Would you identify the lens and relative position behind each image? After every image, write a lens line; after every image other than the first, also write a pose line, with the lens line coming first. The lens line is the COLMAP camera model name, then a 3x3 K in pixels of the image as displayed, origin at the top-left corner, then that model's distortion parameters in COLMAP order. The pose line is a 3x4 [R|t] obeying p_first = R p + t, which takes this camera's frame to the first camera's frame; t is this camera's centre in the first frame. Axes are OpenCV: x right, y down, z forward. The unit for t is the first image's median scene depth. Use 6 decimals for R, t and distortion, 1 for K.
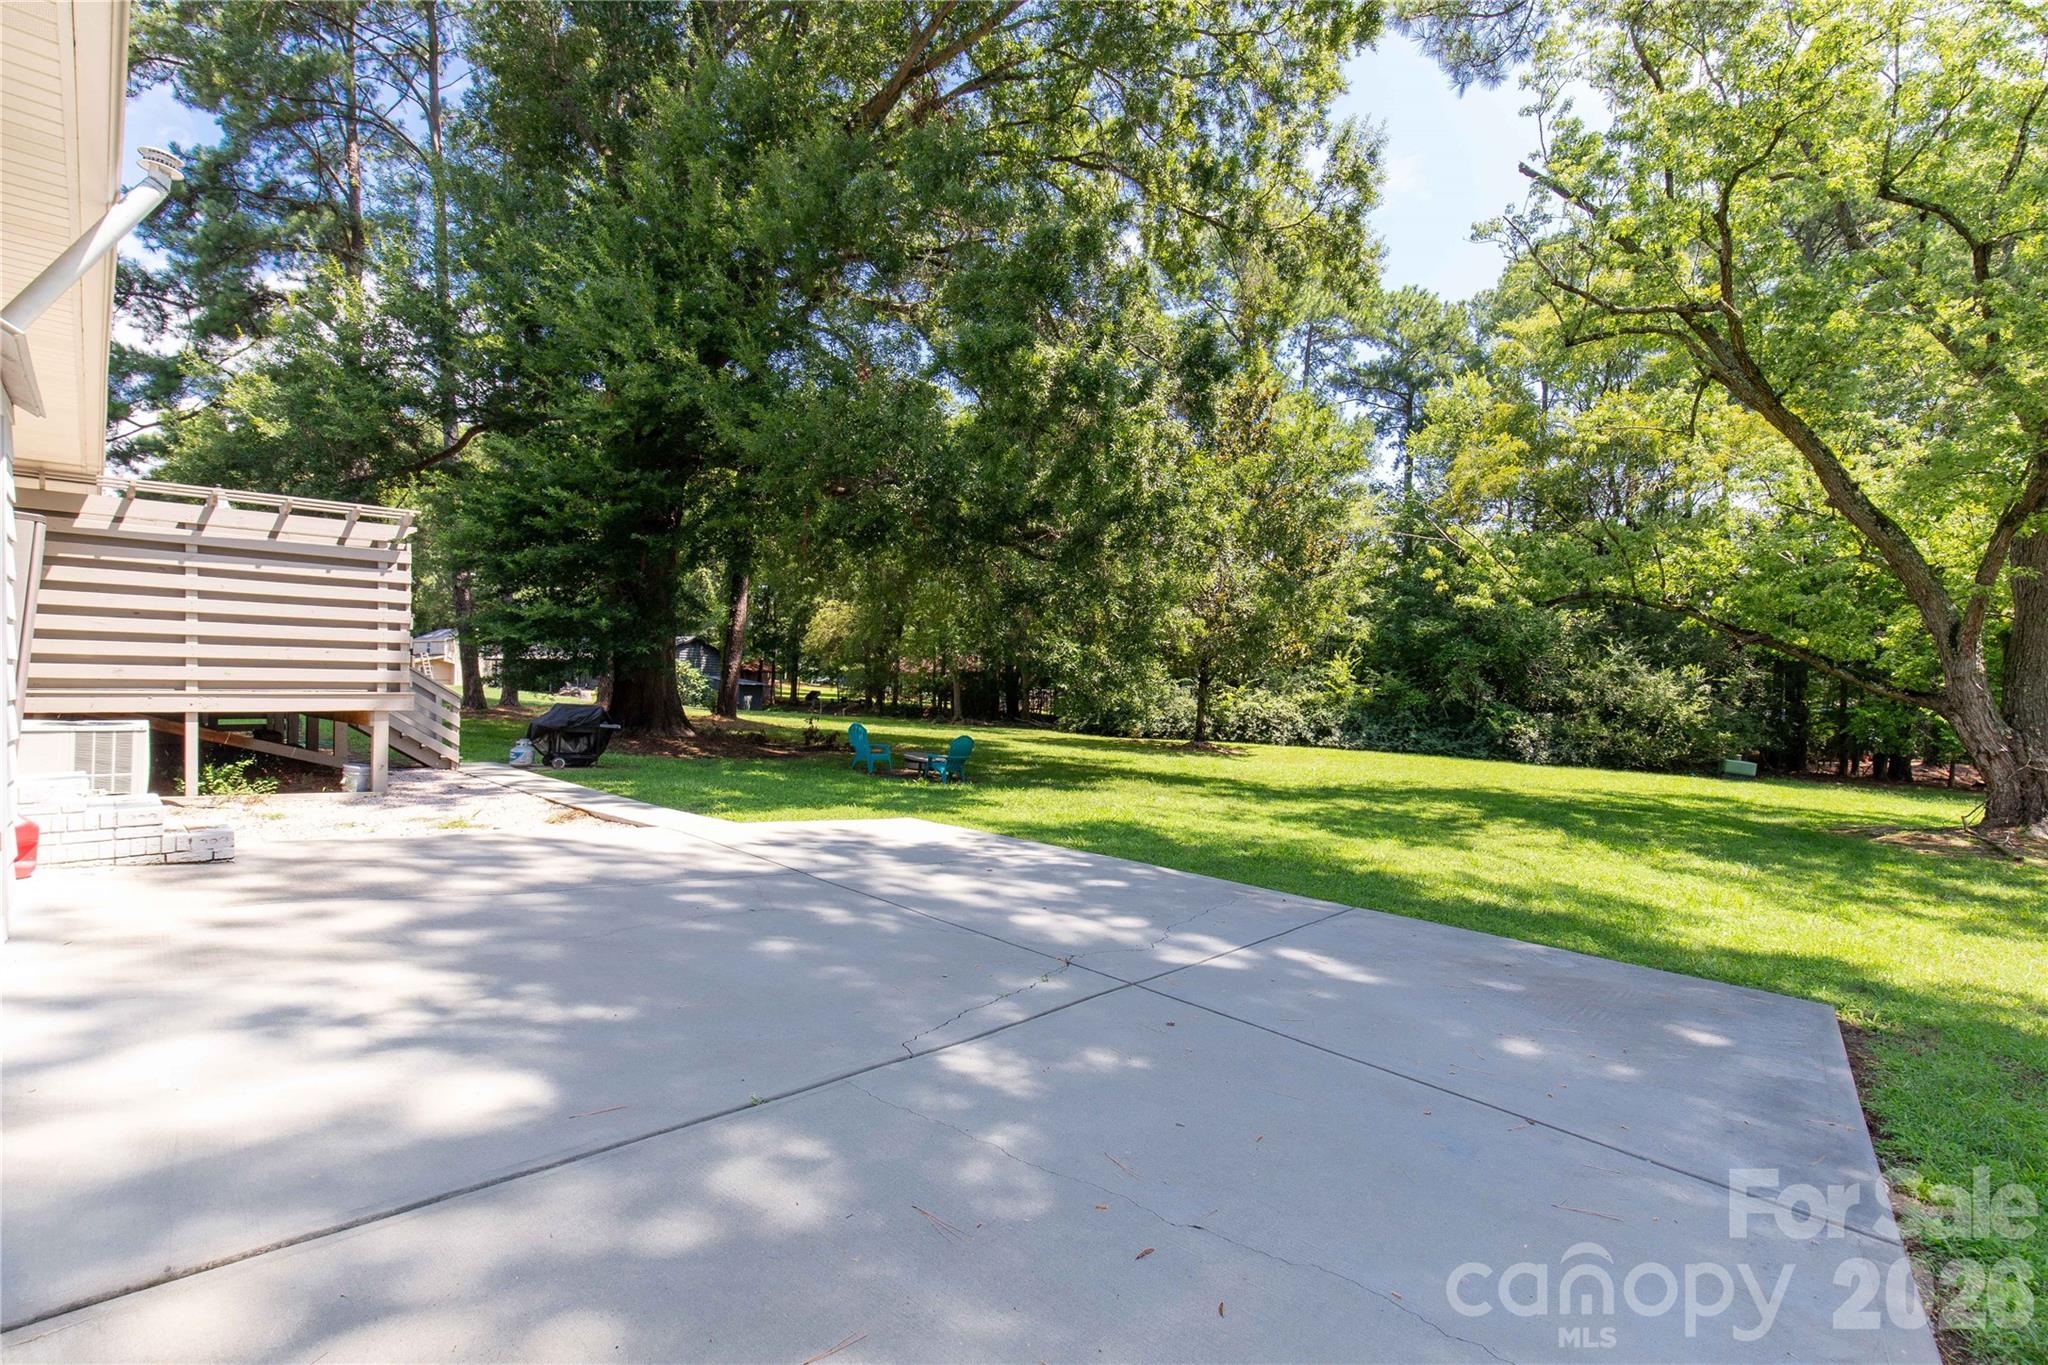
lens RADIAL K [[935.6, 0, 1025.8], [0, 935.6, 689.8], [0, 0, 1]] dist [-0.002834, -0.000925]
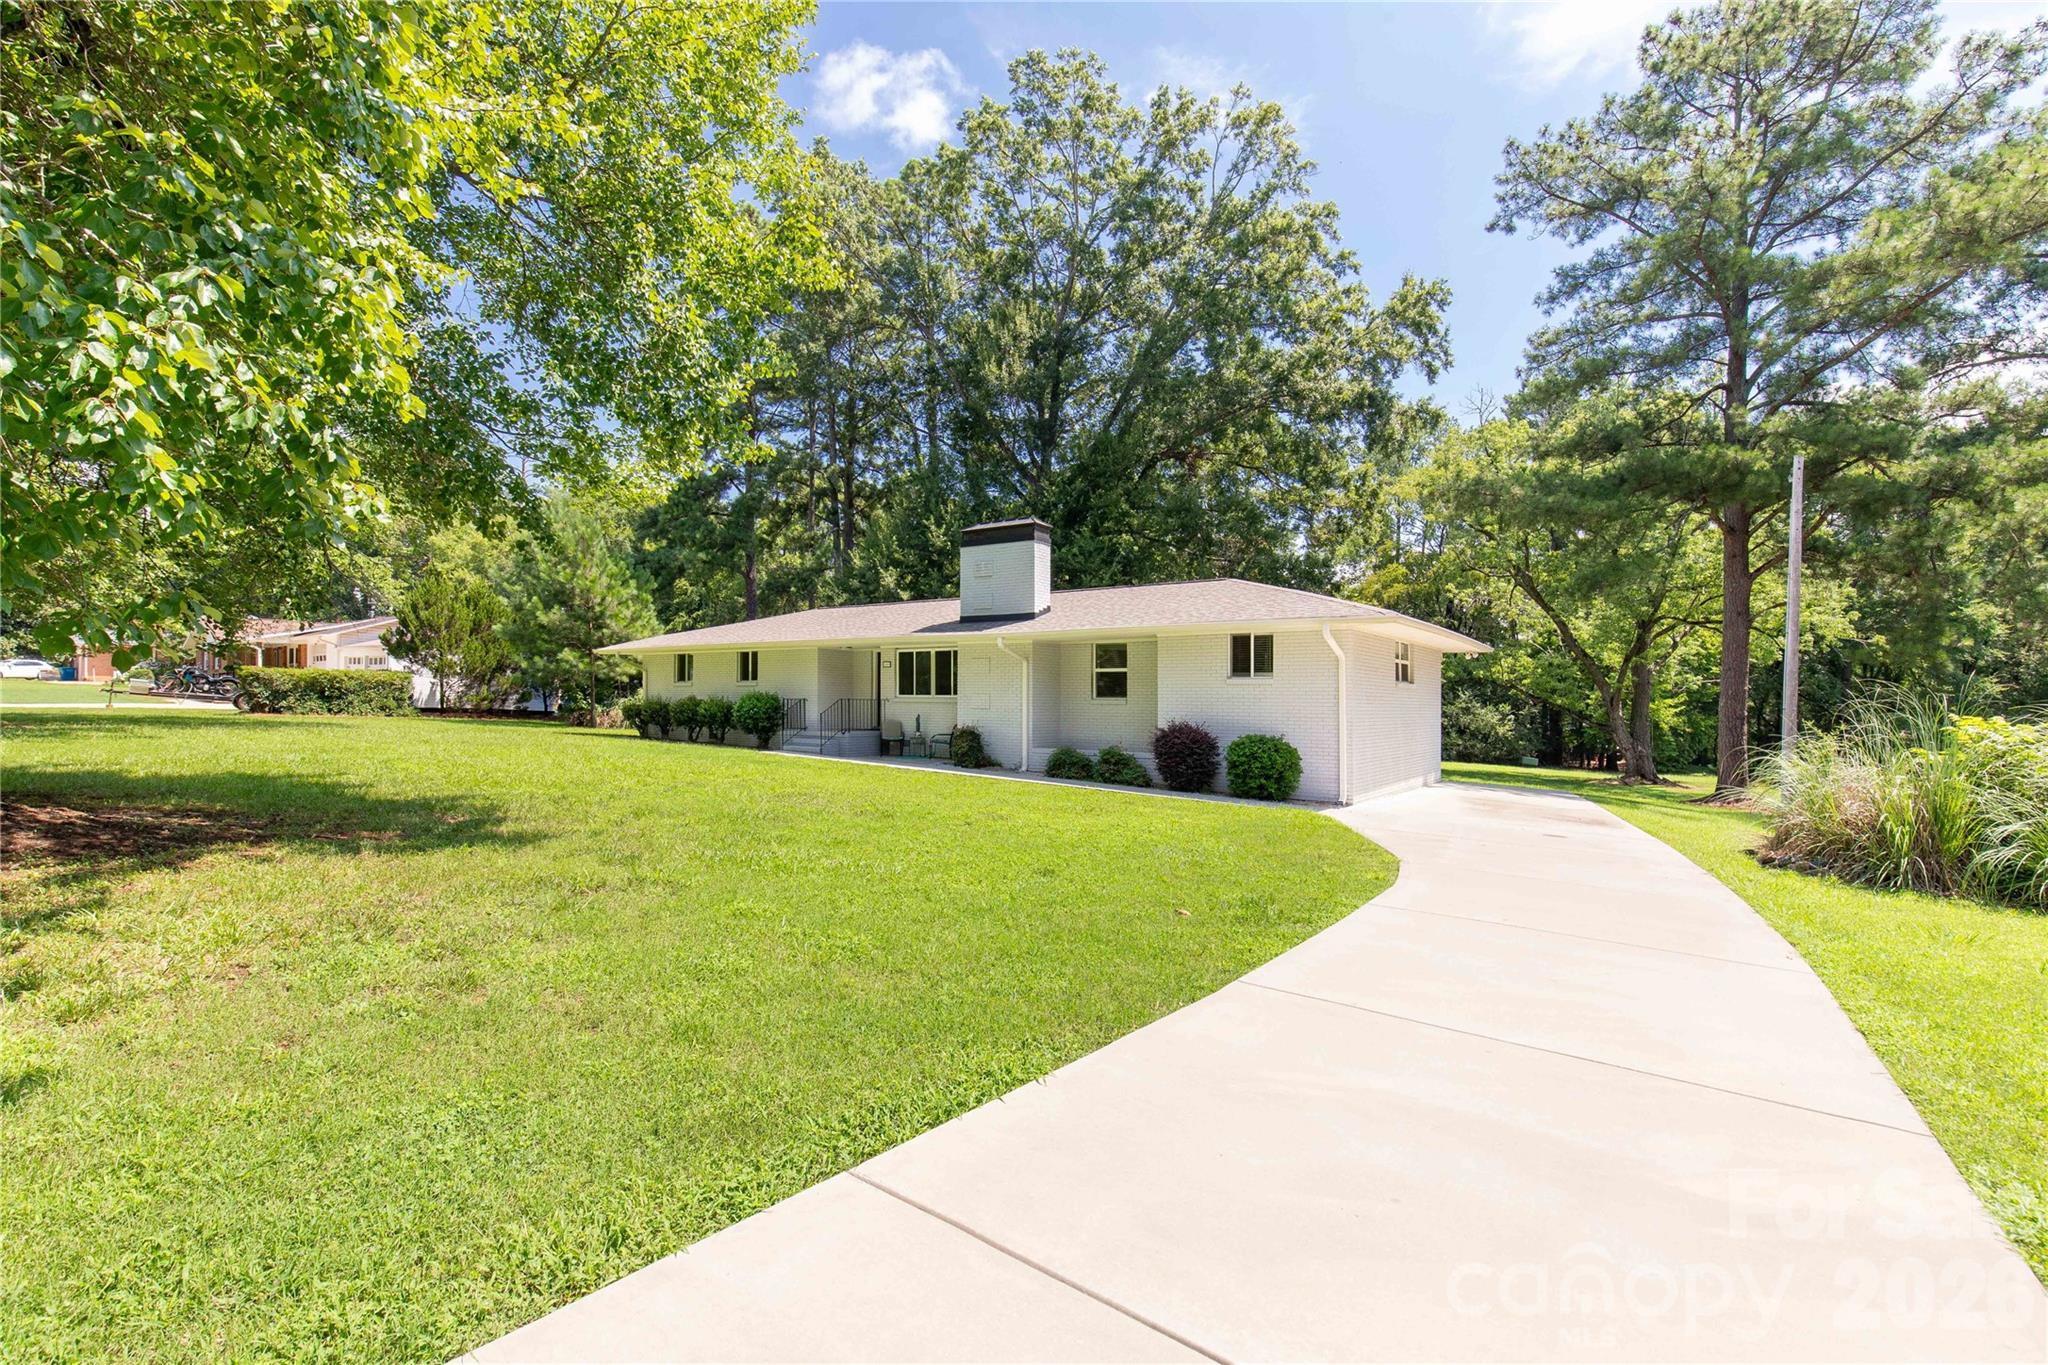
lens RADIAL K [[935.6, 0, 1019.9], [0, 935.6, 687.0], [0, 0, 1]] dist [-0.002834, -0.000925]
pose [[0.986182, 0.002485, 0.165645, -0.501949], [0.000717, 0.999814, -0.019265, -0.025386], [-0.165662, 0.019118, 0.985997, -0.615688]]
